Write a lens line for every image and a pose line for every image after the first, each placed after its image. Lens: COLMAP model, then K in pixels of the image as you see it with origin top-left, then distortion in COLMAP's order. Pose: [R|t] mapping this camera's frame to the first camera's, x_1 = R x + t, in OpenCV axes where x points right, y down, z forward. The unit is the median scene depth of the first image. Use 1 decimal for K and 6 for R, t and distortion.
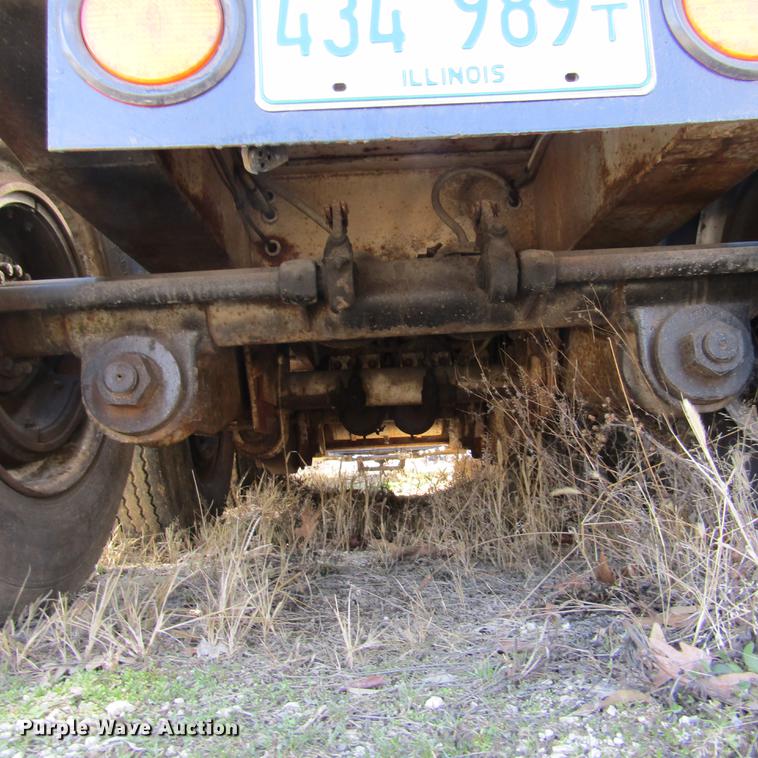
lens RADIAL K [[723.1, 0, 379.0], [0, 723.1, 379.0], [0, 0, 1]] dist [-0.010419, 0.003539]
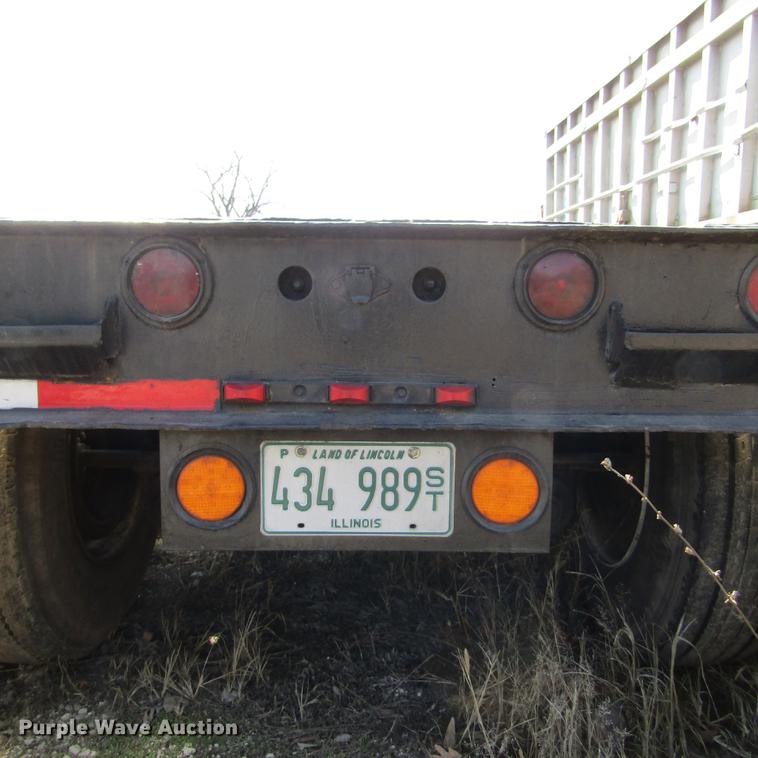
lens RADIAL K [[723.1, 0, 379.0], [0, 723.1, 379.0], [0, 0, 1]] dist [-0.010419, 0.003539]
pose [[0.997907, 0.061378, 0.020357, 0.100376], [-0.064470, 0.968773, 0.239421, -1.315671], [-0.005026, -0.240232, 0.970703, -0.914630]]
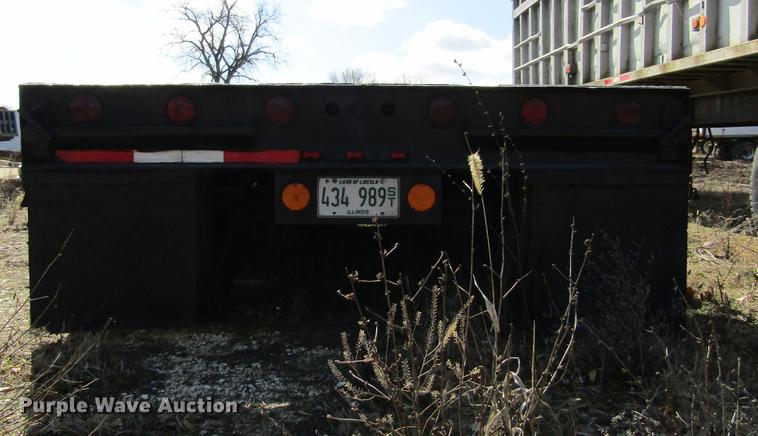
lens RADIAL K [[761.1, 0, 379.0], [0, 761.1, 218.0], [0, 0, 1]] dist [-0.010141, -0.000505]
pose [[0.997937, 0.056353, 0.030744, 0.088553], [-0.061711, 0.974073, 0.217655, -1.490765], [-0.017682, -0.219103, 0.975542, -3.967101]]
